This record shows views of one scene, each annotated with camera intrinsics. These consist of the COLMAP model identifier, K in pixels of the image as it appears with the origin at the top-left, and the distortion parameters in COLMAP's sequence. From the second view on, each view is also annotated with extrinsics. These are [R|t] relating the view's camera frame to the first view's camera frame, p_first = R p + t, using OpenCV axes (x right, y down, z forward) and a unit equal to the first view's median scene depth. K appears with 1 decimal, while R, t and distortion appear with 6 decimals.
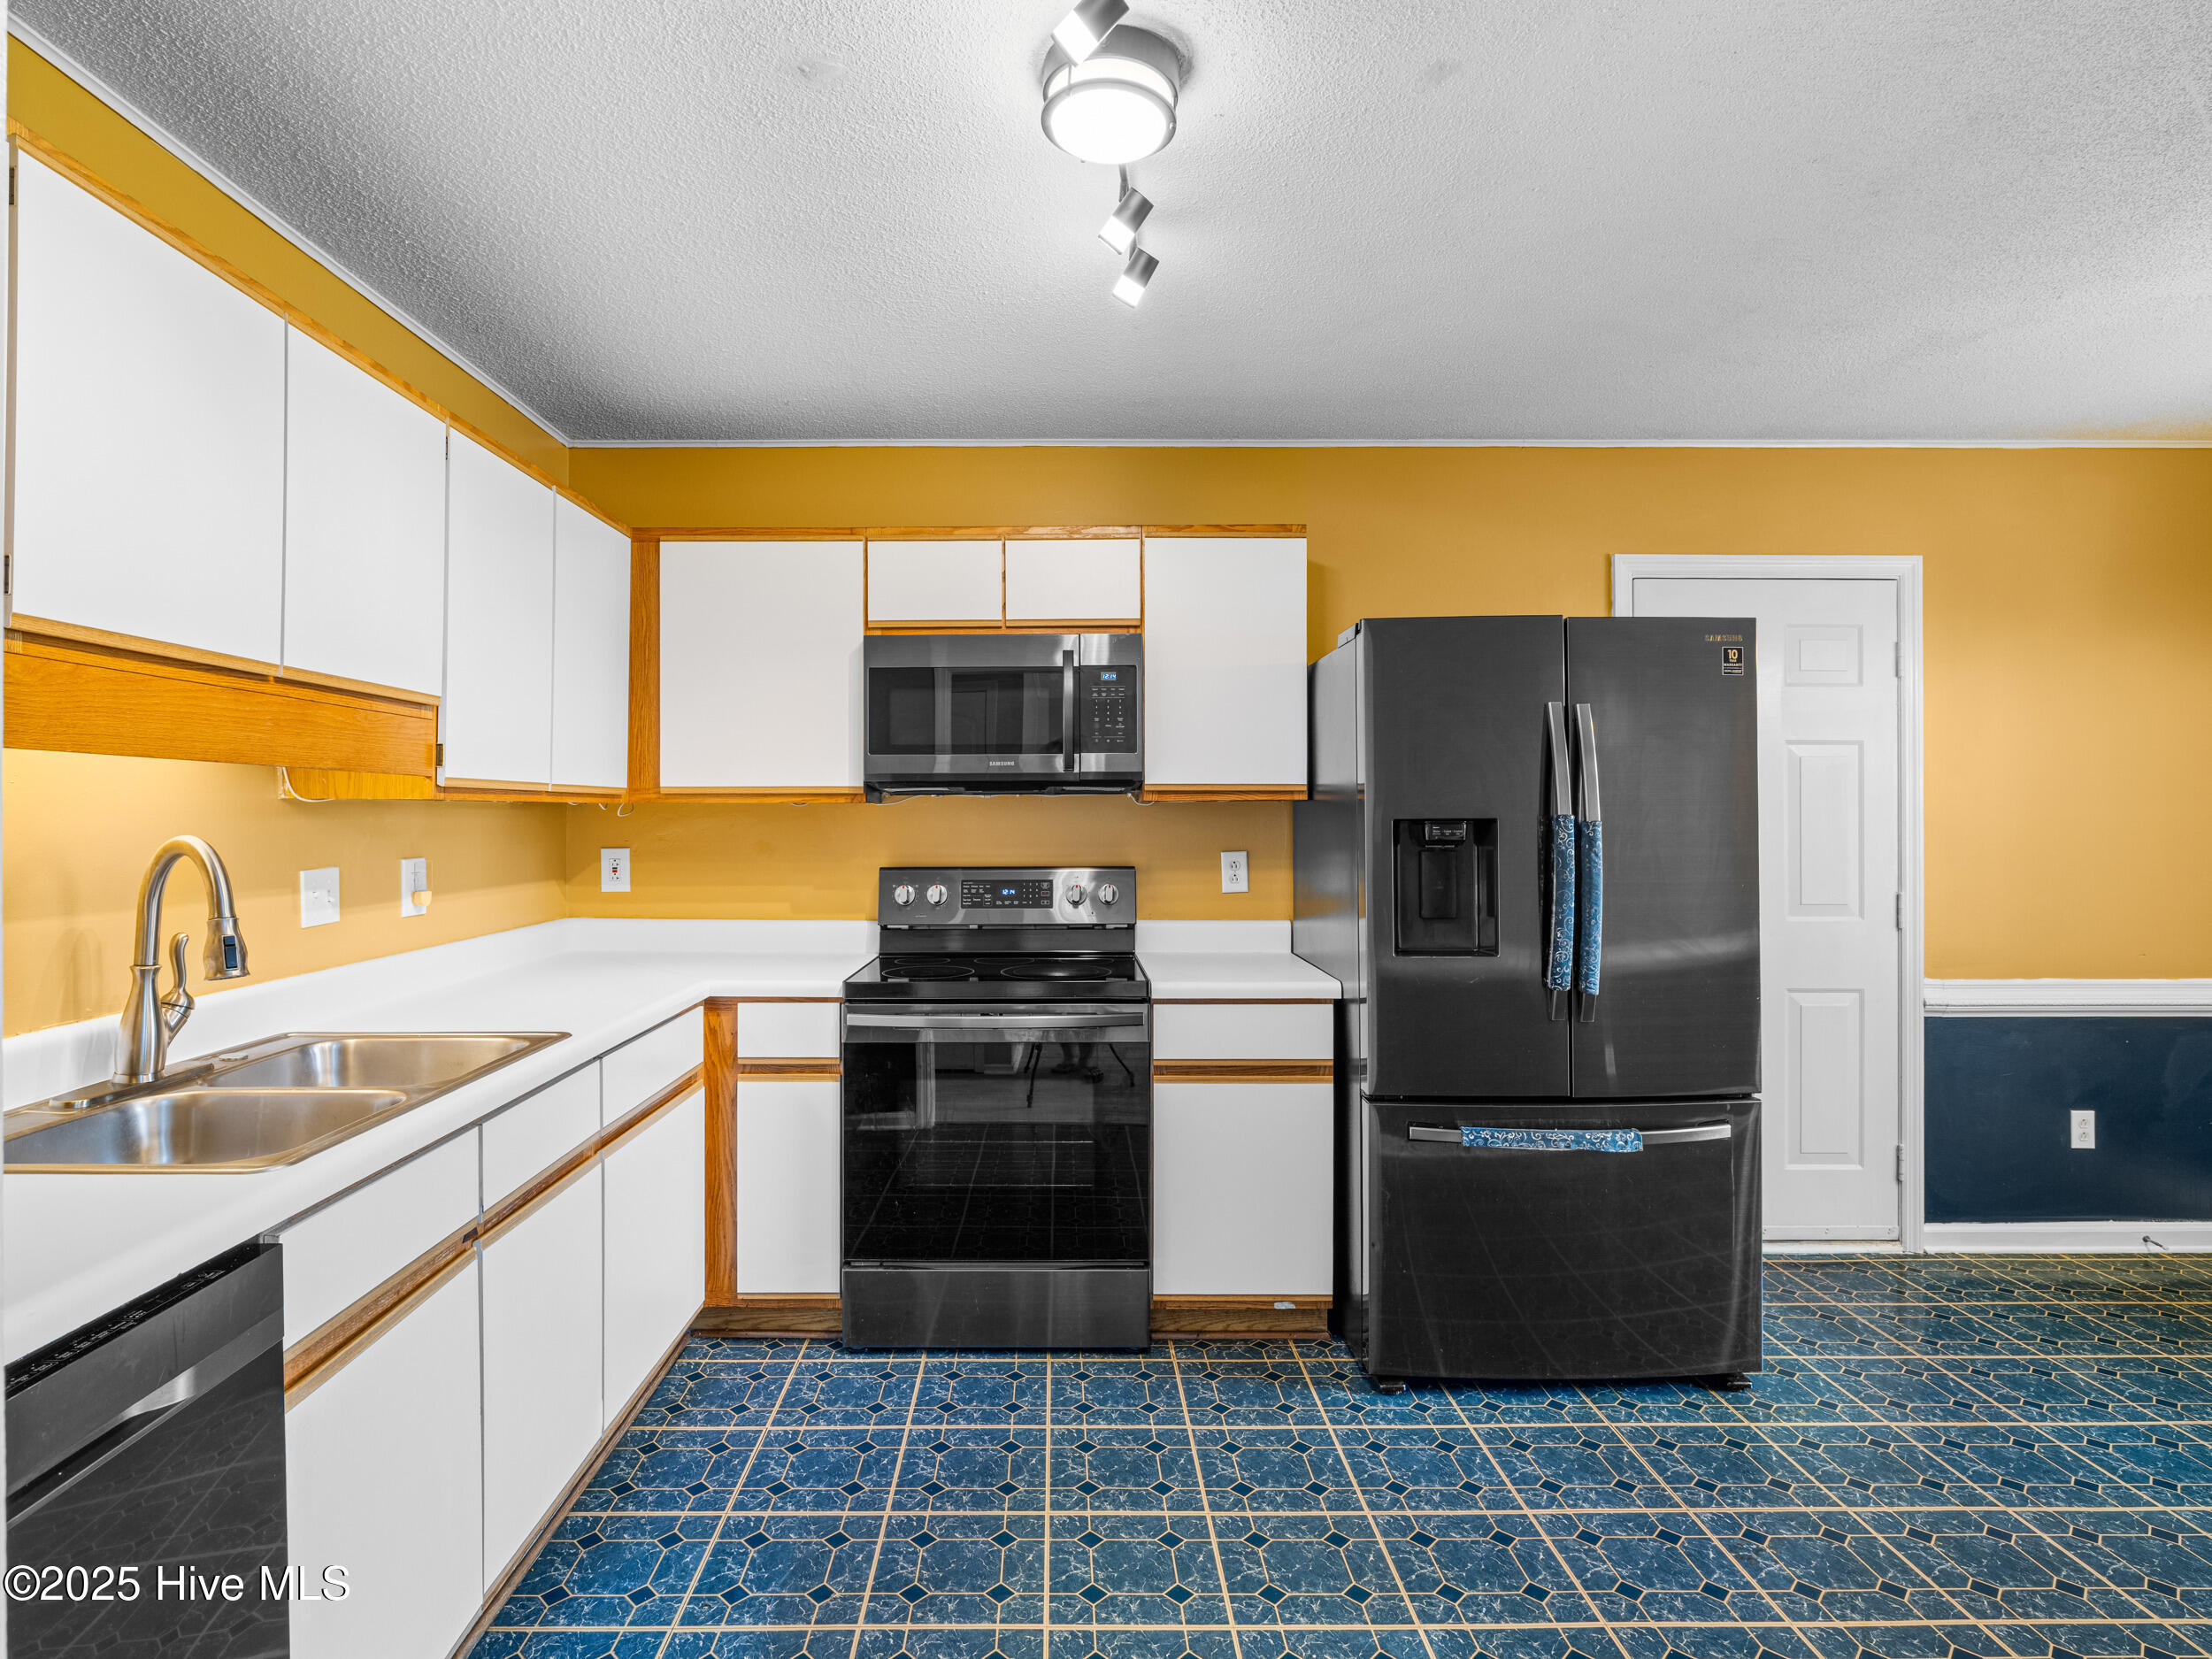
lens RADIAL K [[1131.1, 0, 1060.0], [0, 1131.1, 821.0], [0, 0, 1]] dist [-0.019698, 0.005841]
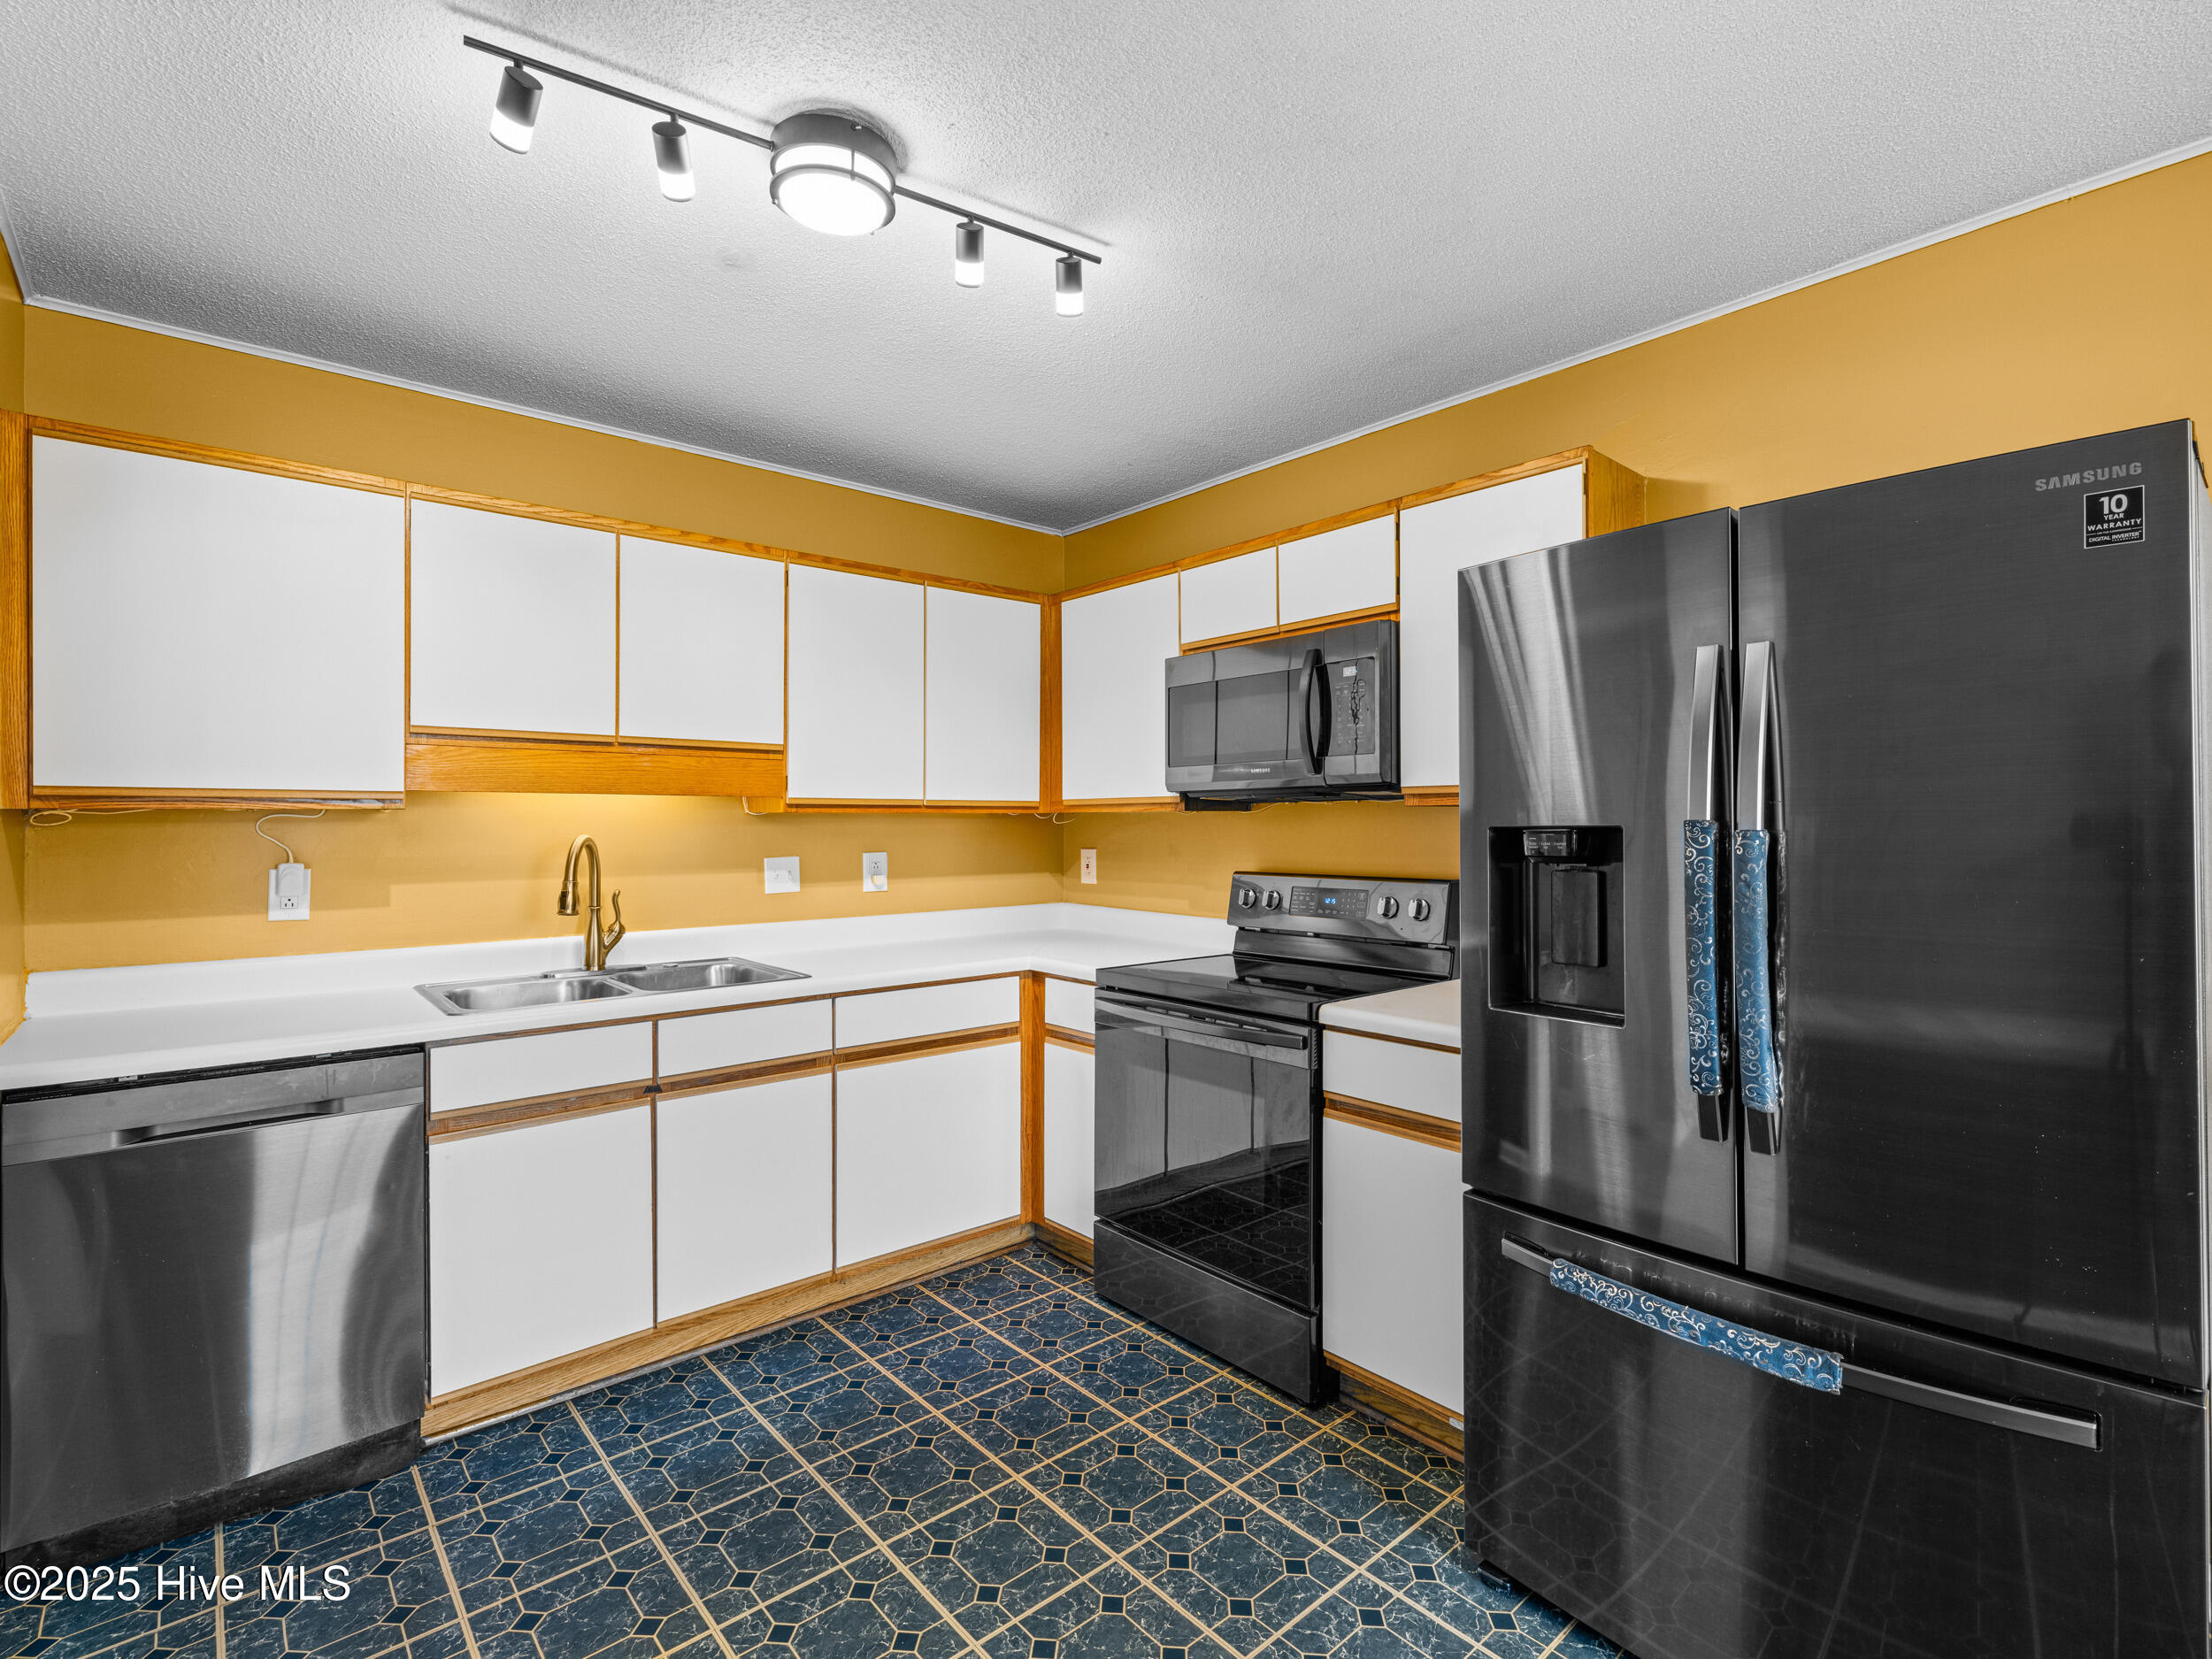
lens RADIAL K [[1040.0, 0, 1109.7], [0, 1040.0, 825.4], [0, 0, 1]] dist [-0.001303, 0.002498]
pose [[0.656200, 0.000835, -0.754586, 0.563322], [-0.003202, 0.999993, -0.001678, -0.000392], [0.754580, 0.003517, 0.656199, 0.297327]]
